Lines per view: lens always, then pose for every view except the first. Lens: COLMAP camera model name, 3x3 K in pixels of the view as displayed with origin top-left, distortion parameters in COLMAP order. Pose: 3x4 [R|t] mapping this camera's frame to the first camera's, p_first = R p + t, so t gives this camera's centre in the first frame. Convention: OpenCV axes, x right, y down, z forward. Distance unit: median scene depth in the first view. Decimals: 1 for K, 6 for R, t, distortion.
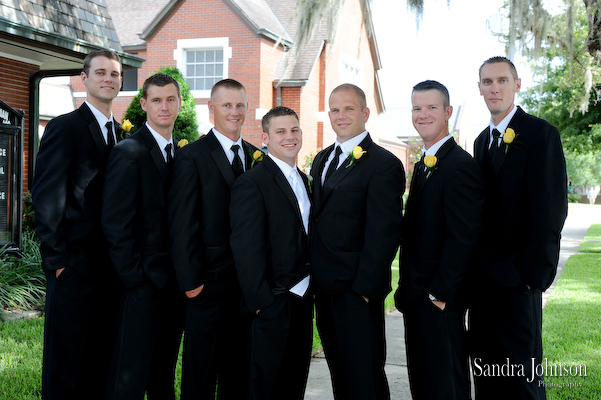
lens RADIAL K [[847.4, 0, 299.8], [0, 847.4, 197.6], [0, 0, 1]] dist [0.005622, 0.000000]
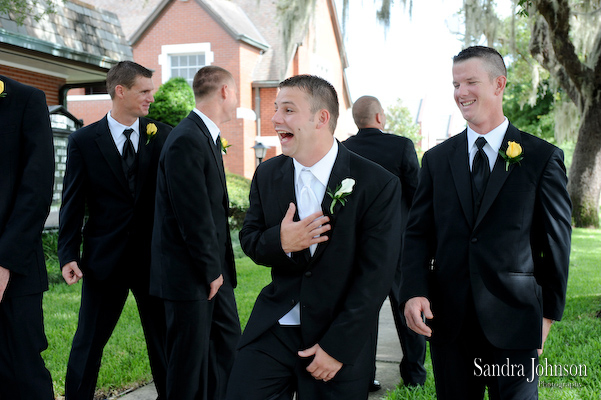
lens RADIAL K [[847.4, 0, 301.8], [0, 847.4, 202.4], [0, 0, 1]] dist [0.005622, 0.000000]
pose [[0.998671, -0.026648, 0.044108, -0.020240], [0.026093, 0.999573, 0.013116, 0.004615], [-0.044438, -0.011948, 0.998941, -0.098278]]
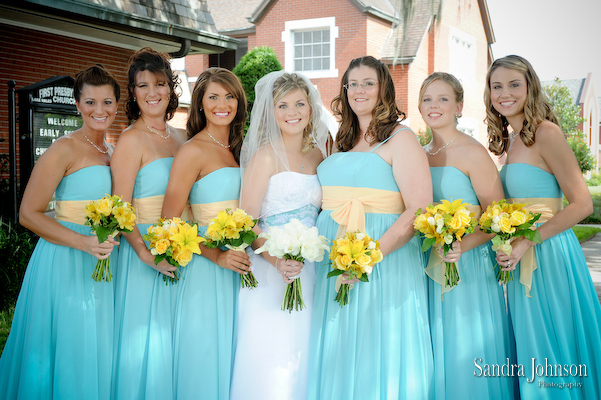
lens RADIAL K [[827.3, 0, 299.9], [0, 827.3, 201.1], [0, 0, 1]] dist [0.015436, 0.000000]
pose [[0.988498, -0.012602, -0.150706, 0.020509], [0.016933, 0.999479, 0.027489, 0.001174], [0.150281, -0.029725, 0.988196, 0.019916]]
